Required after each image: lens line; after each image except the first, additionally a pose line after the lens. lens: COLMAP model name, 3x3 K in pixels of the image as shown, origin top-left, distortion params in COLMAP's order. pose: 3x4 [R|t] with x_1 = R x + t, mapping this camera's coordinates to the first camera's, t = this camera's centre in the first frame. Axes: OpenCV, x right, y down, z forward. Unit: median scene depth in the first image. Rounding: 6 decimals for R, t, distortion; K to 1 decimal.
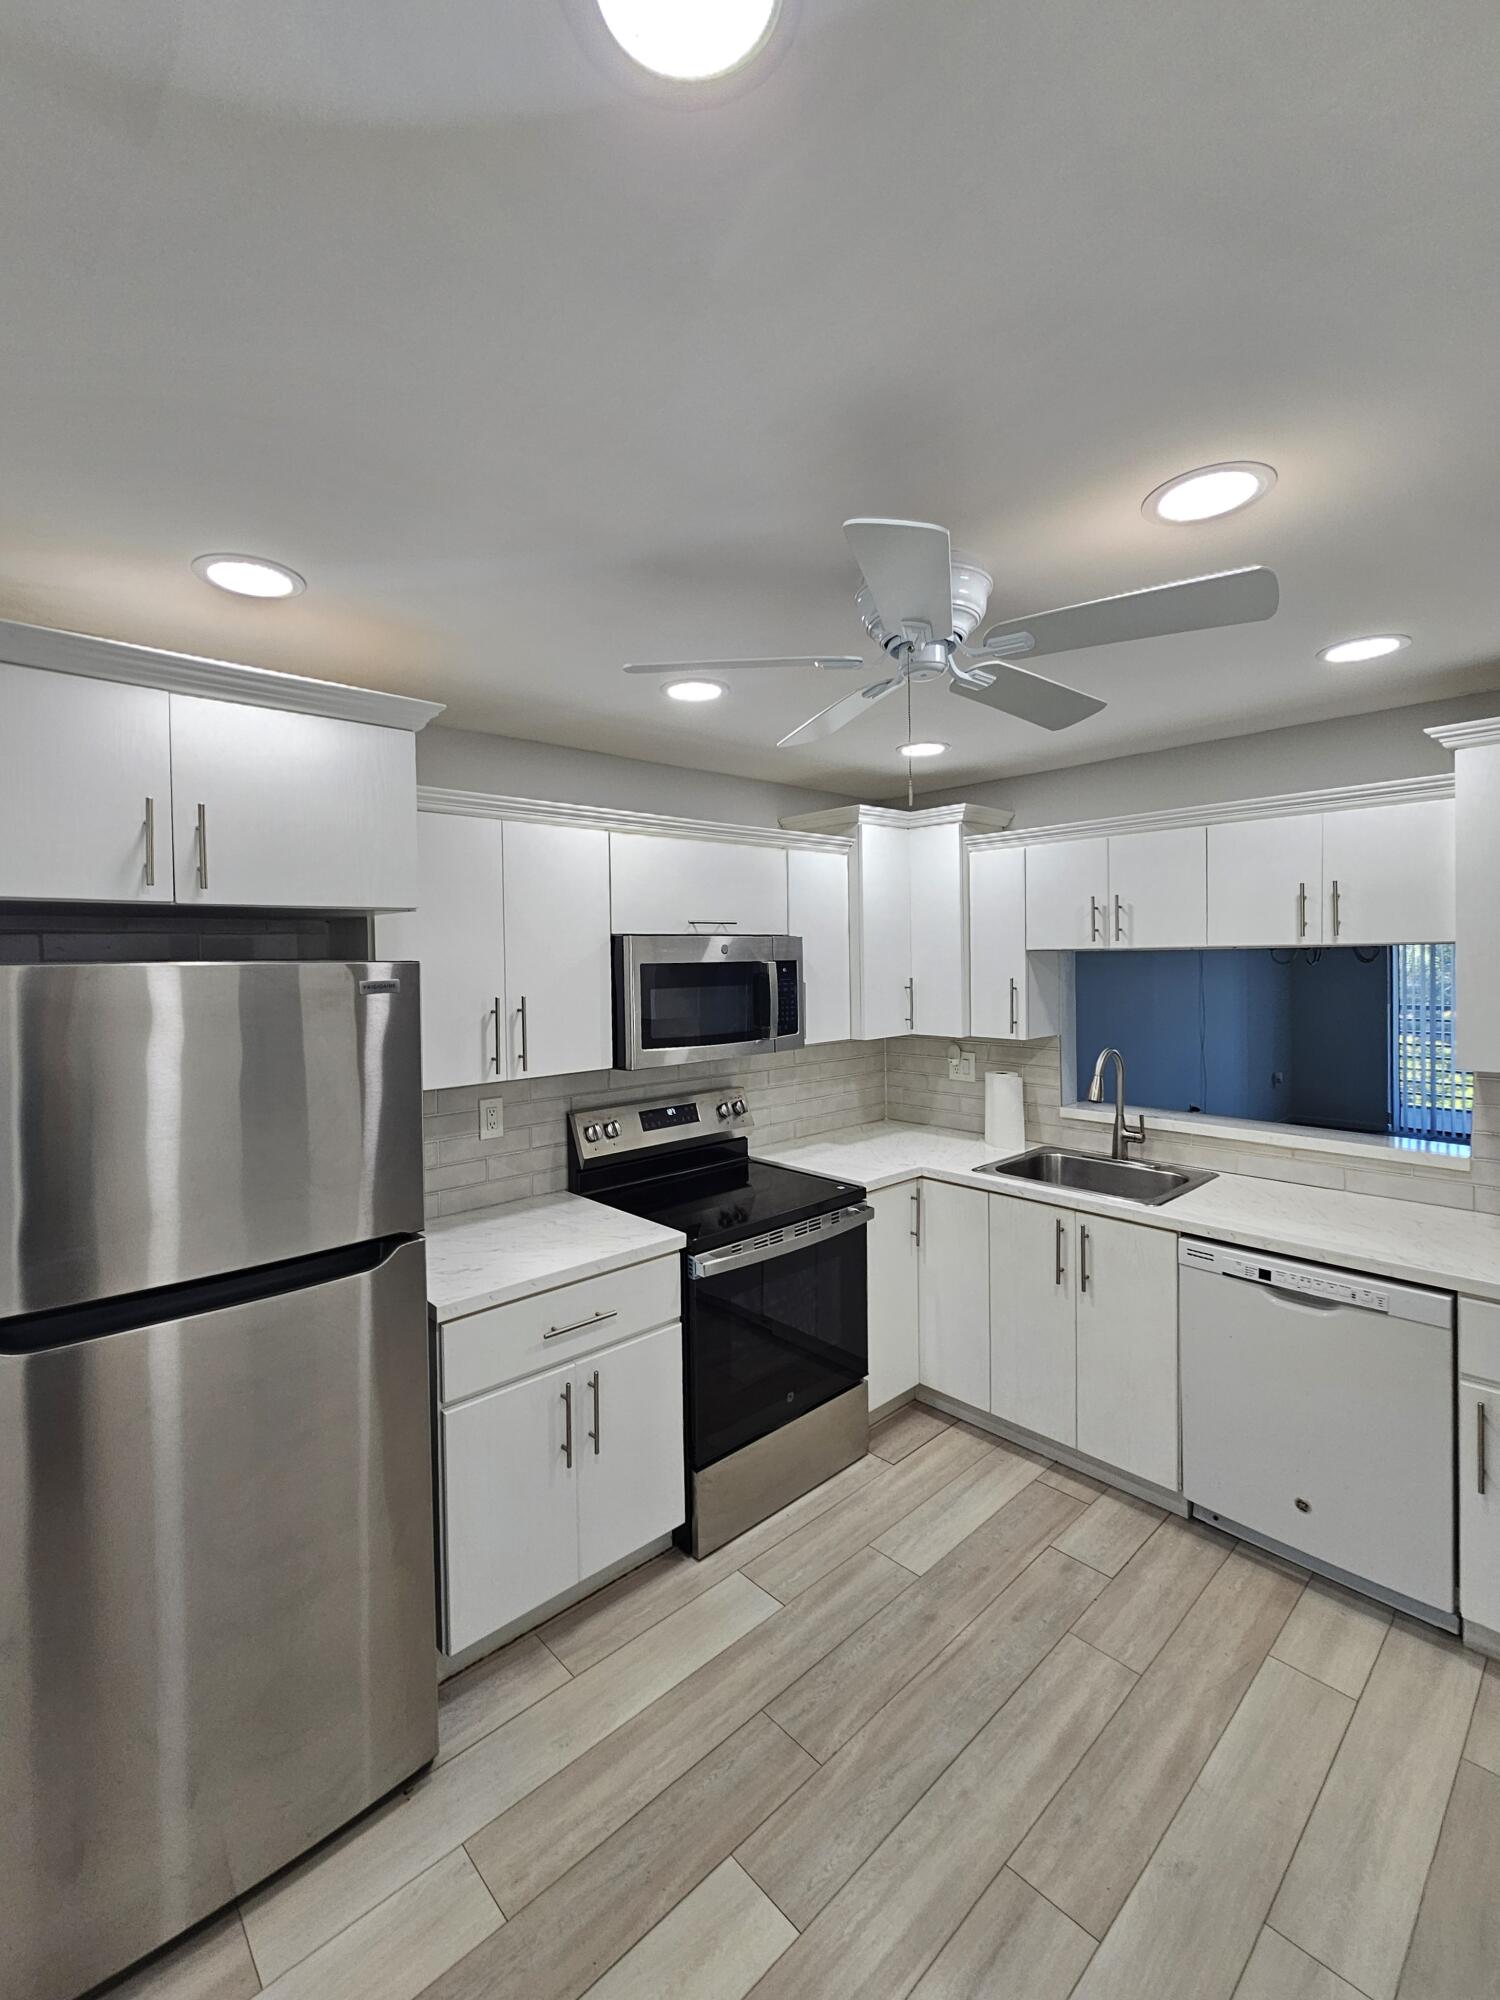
lens RADIAL K [[866.7, 0, 732.7], [0, 866.7, 976.6], [0, 0, 1]] dist [0.001011, -0.000724]
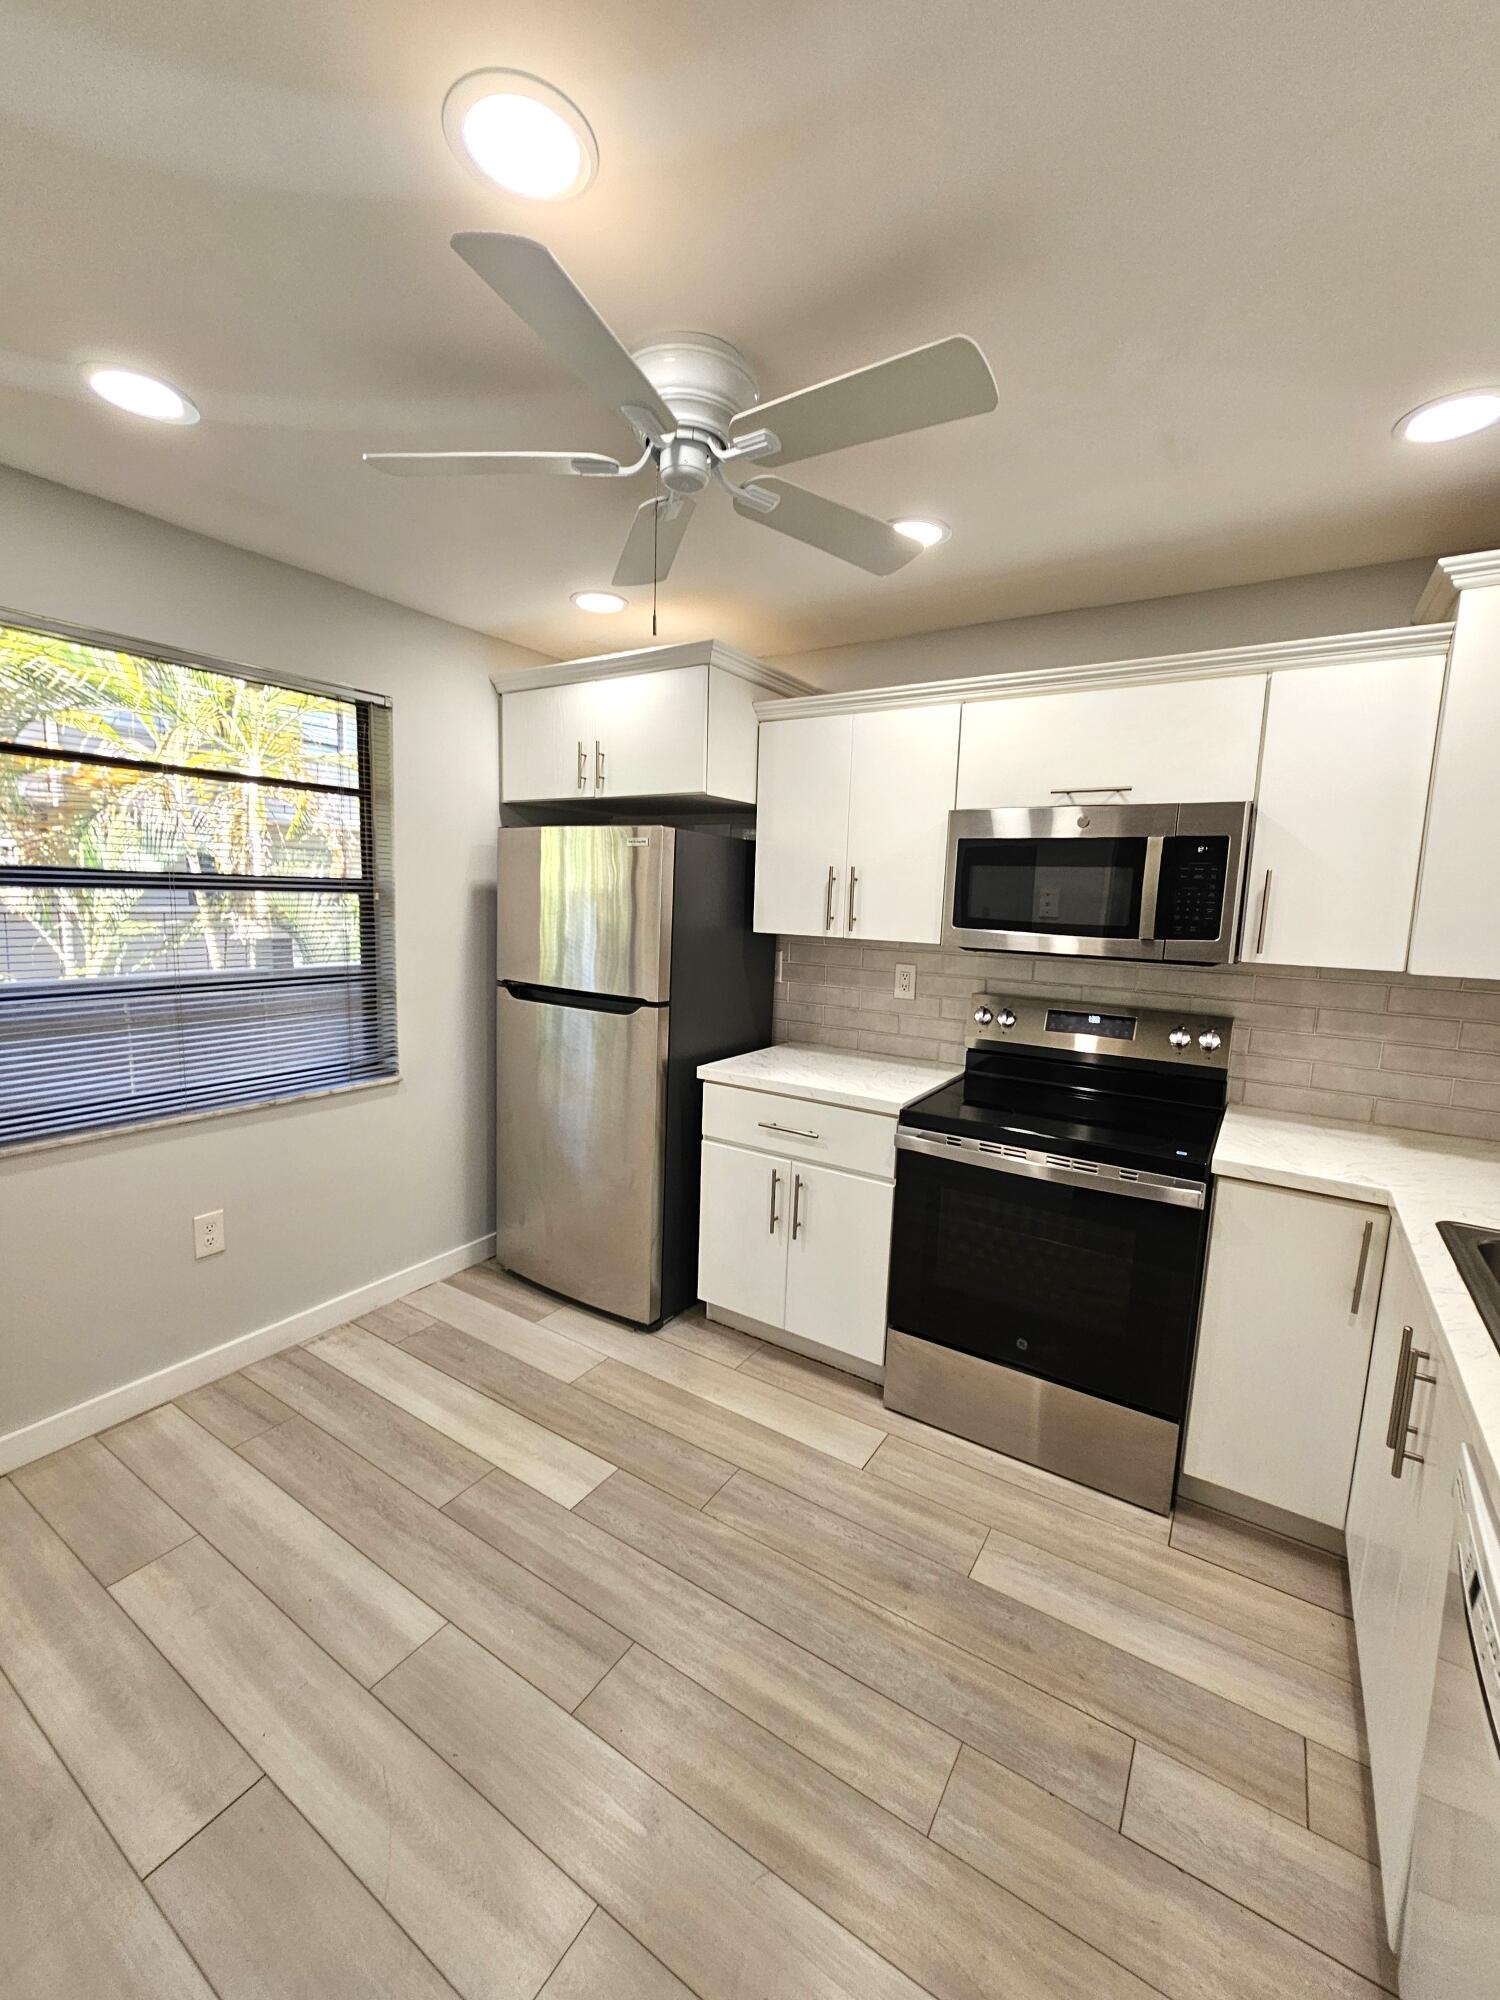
lens RADIAL K [[820.8, 0, 736.3], [0, 820.8, 1004.5], [0, 0, 1]] dist [-0.000227, 0.000292]
pose [[0.249481, 0.158154, -0.955378, 0.834606], [-0.058164, 0.987240, 0.148240, 0.052690], [0.966631, 0.018586, 0.255496, 0.586987]]
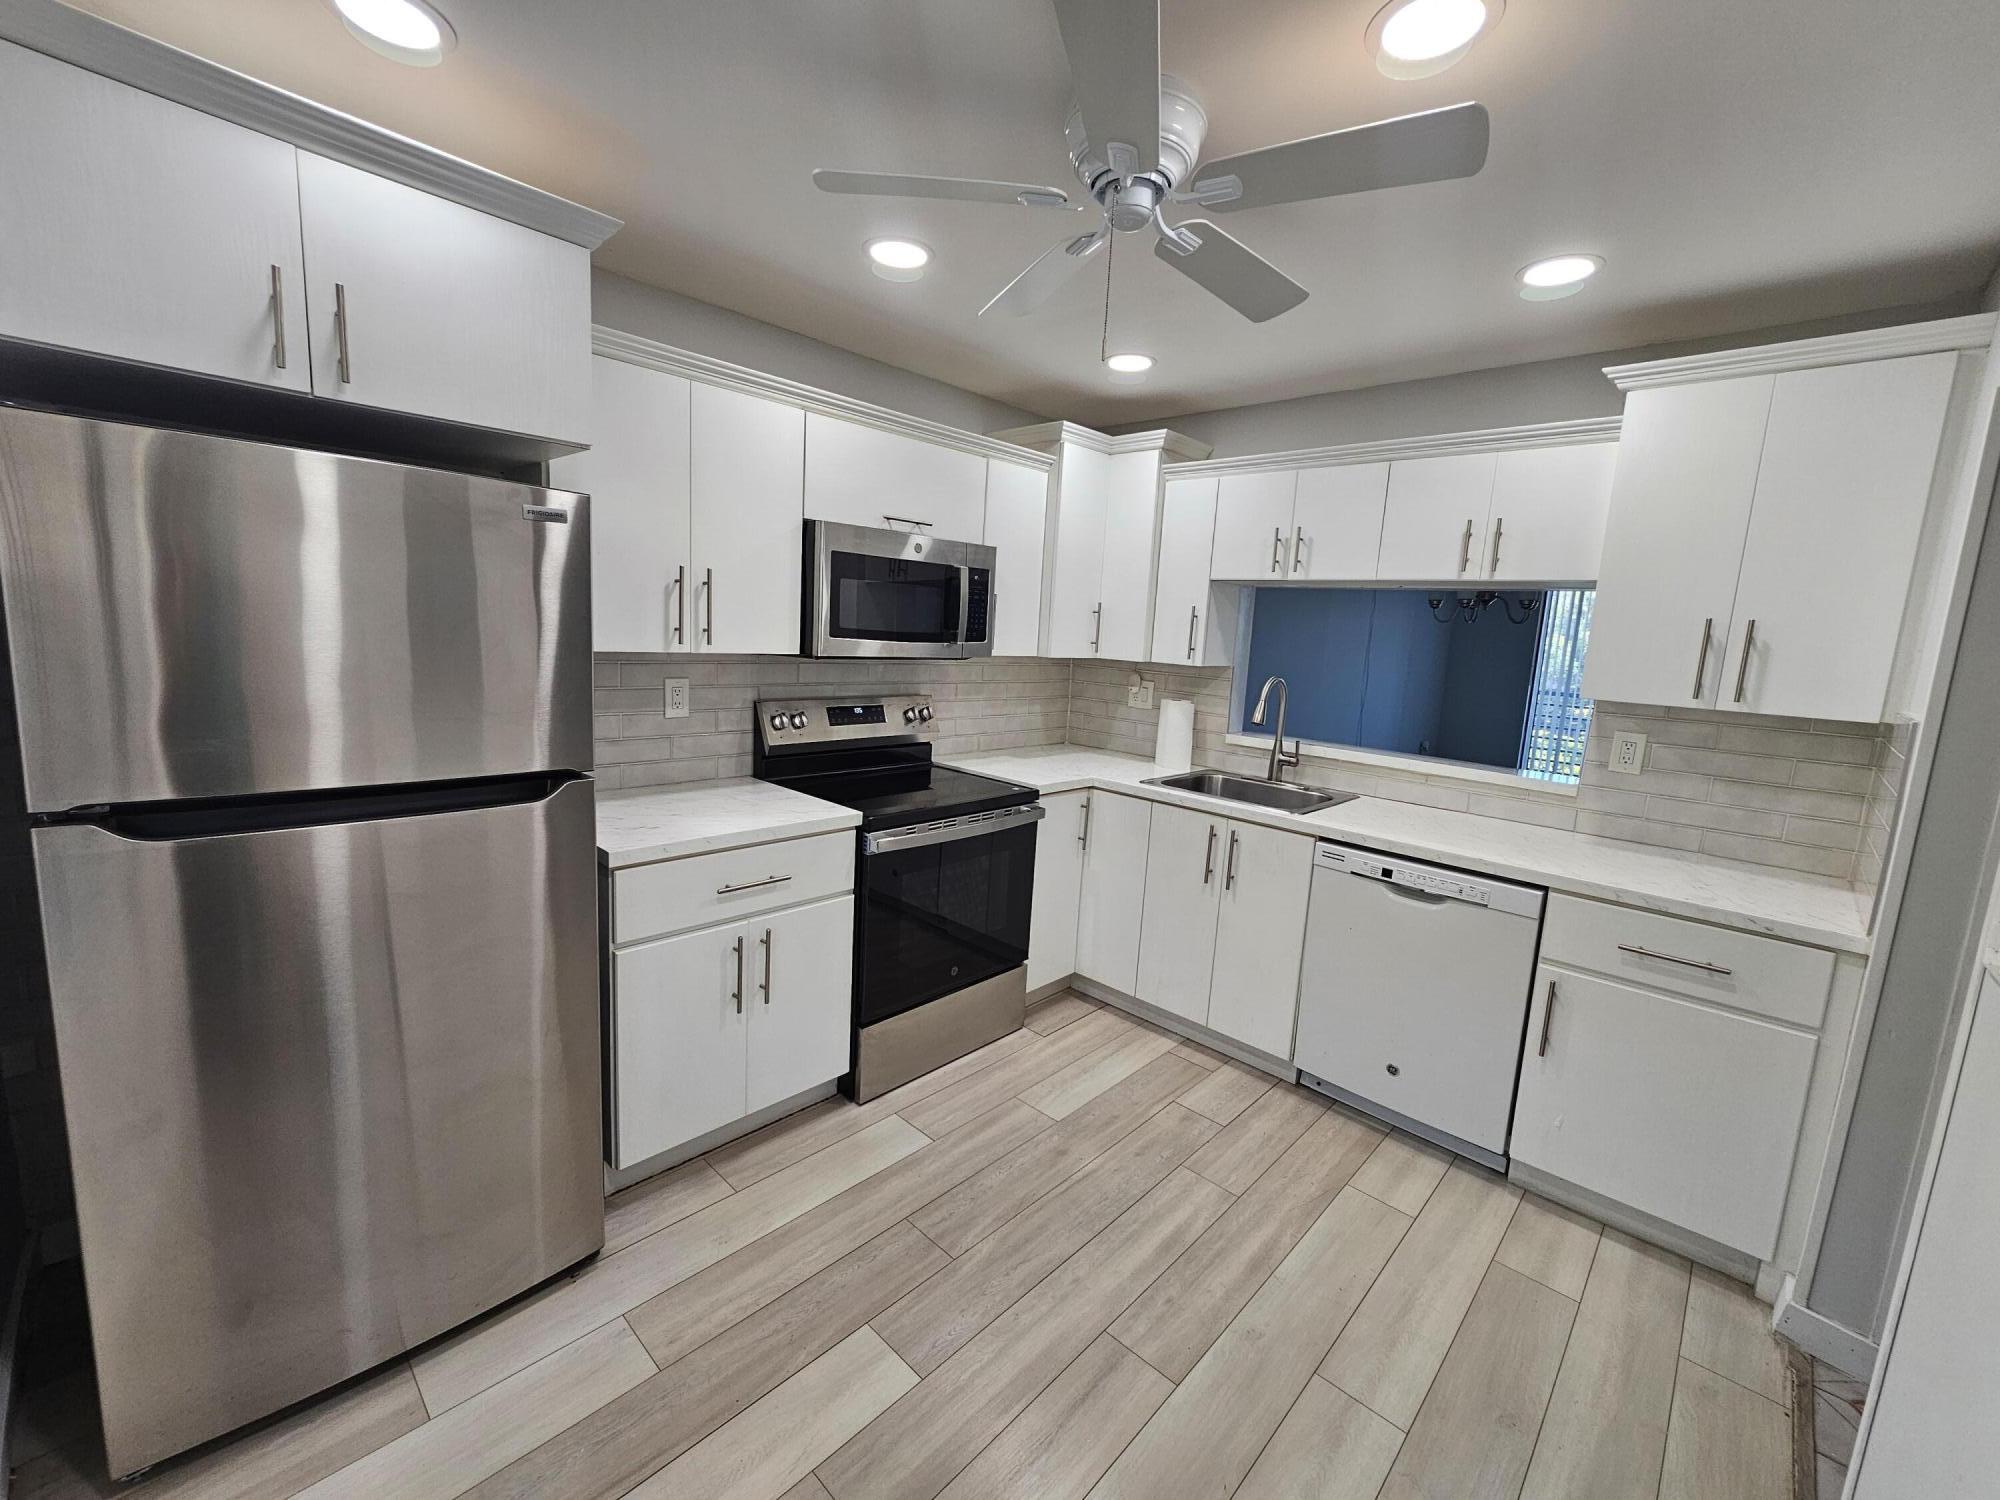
lens RADIAL K [[820.8, 0, 1000.0], [0, 820.8, 750.0], [0, 0, 1]] dist [-0.000227, 0.000292]
pose [[0.994930, 0.060331, 0.080462, 0.027738], [-0.070314, 0.989323, 0.127657, 0.087646], [-0.071901, -0.132667, 0.988549, 0.020223]]
